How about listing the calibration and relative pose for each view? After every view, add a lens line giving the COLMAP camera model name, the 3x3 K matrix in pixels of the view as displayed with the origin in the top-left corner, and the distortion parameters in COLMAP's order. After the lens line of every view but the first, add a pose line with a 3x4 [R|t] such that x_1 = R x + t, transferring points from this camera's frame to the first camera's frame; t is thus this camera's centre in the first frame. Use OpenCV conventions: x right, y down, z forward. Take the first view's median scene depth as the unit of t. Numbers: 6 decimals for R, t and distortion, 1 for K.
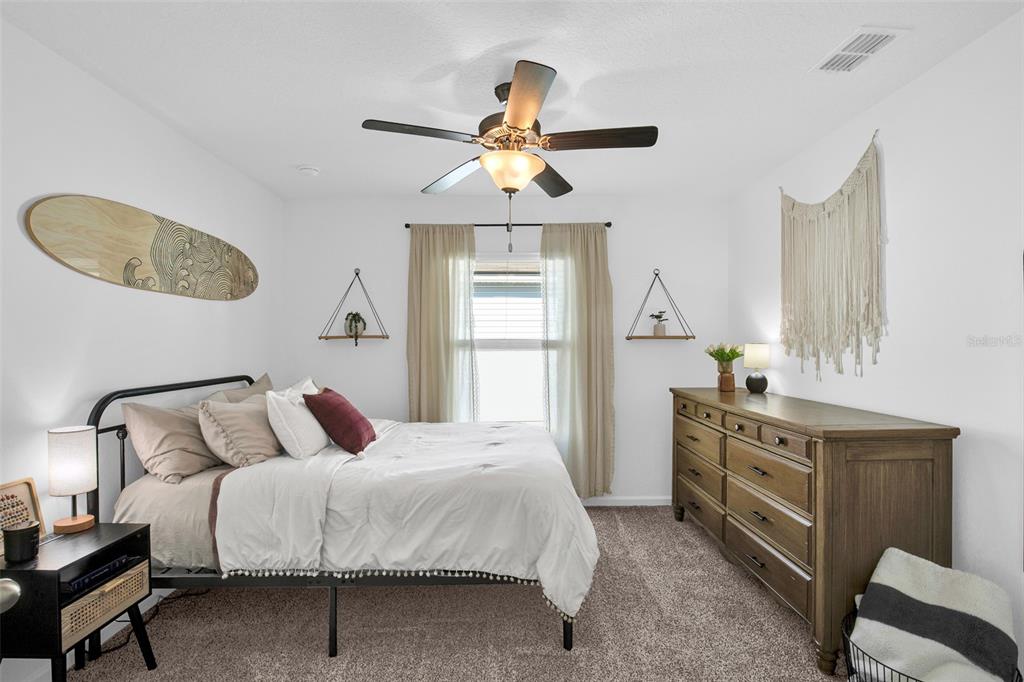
lens RADIAL K [[484.9, 0, 516.9], [0, 484.9, 331.0], [0, 0, 1]] dist [-0.001463, -0.000273]
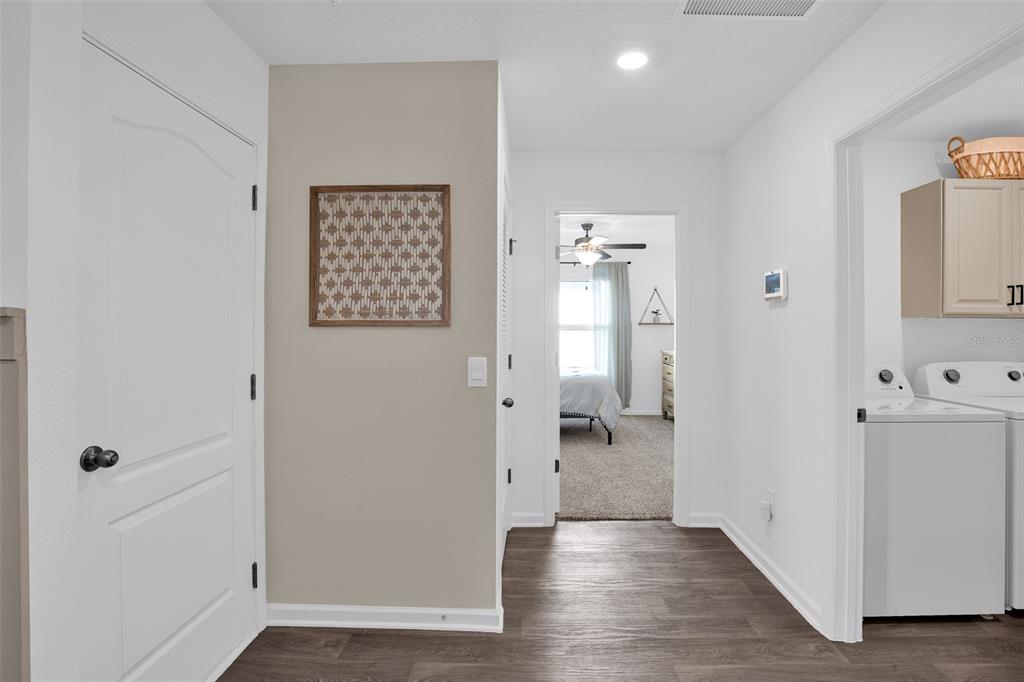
lens RADIAL K [[484.9, 0, 516.9], [0, 484.9, 331.0], [0, 0, 1]] dist [-0.001463, -0.000273]
pose [[0.998371, -0.000297, -0.057047, -0.134667], [0.002769, 0.999060, 0.043266, -0.040763], [0.056980, -0.043353, 0.997434, -0.887952]]
